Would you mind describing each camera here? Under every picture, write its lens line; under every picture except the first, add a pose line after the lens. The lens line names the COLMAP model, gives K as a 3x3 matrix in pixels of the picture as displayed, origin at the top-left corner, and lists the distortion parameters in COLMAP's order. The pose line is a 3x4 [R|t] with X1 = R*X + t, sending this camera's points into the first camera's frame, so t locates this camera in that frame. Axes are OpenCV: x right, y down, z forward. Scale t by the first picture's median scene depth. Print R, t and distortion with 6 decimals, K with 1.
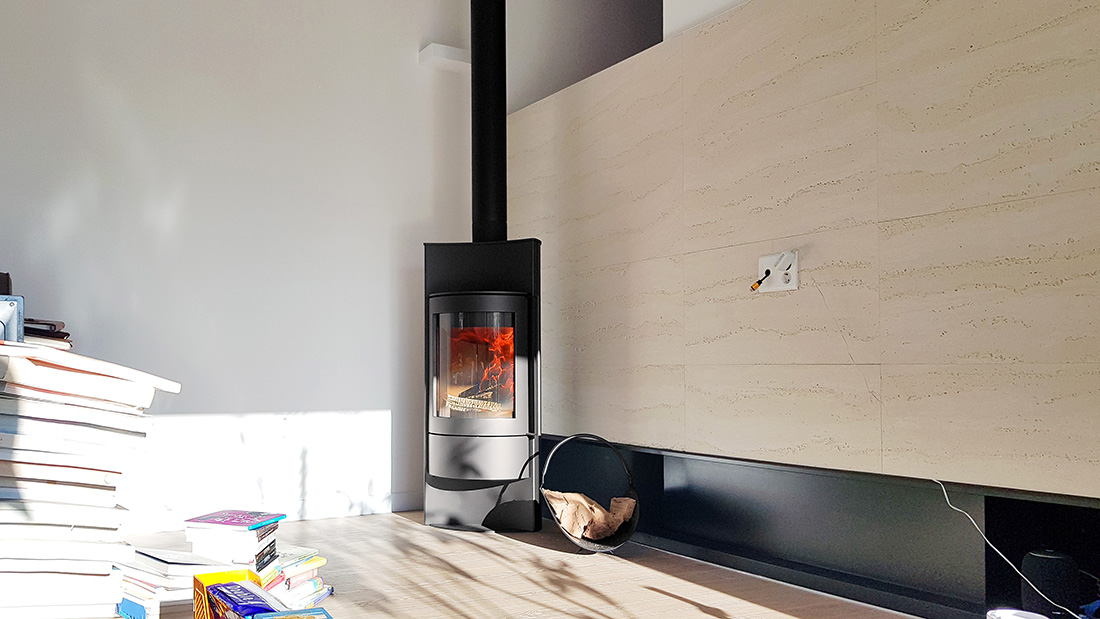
lens RADIAL K [[814.1, 0, 536.0], [0, 814.1, 409.0], [0, 0, 1]] dist [0.081705, -0.074780]
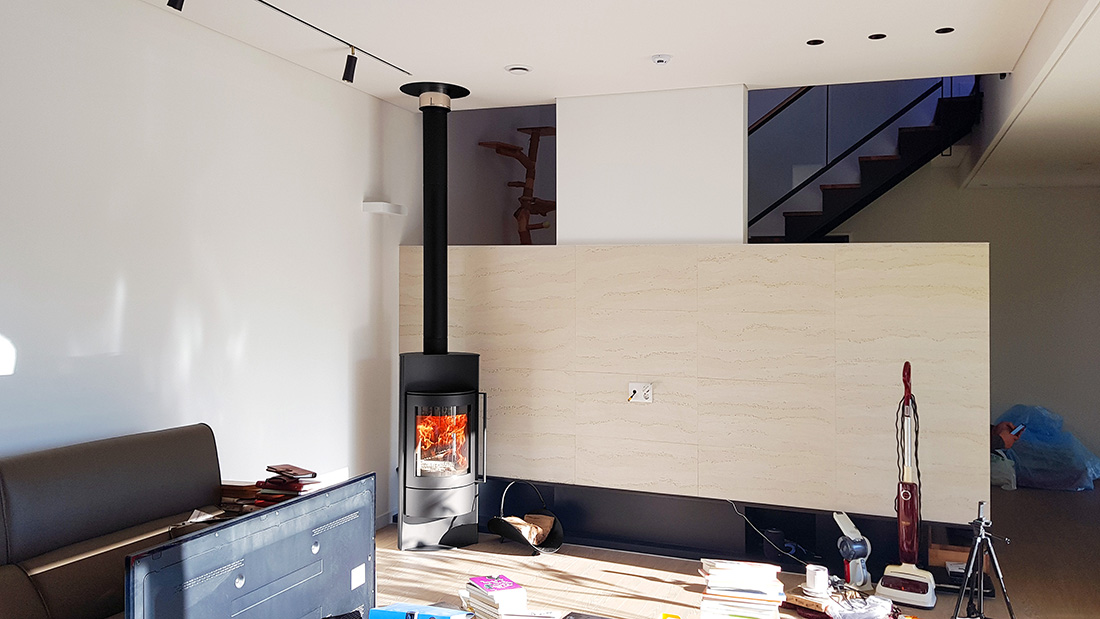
lens RADIAL K [[779.7, 0, 532.1], [0, 779.7, 372.9], [0, 0, 1]] dist [0.050353, -0.000582]
pose [[0.788892, -0.036015, 0.613475, -0.841409], [0.003214, 0.998509, 0.054486, -0.259334], [-0.614523, -0.041012, 0.787832, -0.222216]]
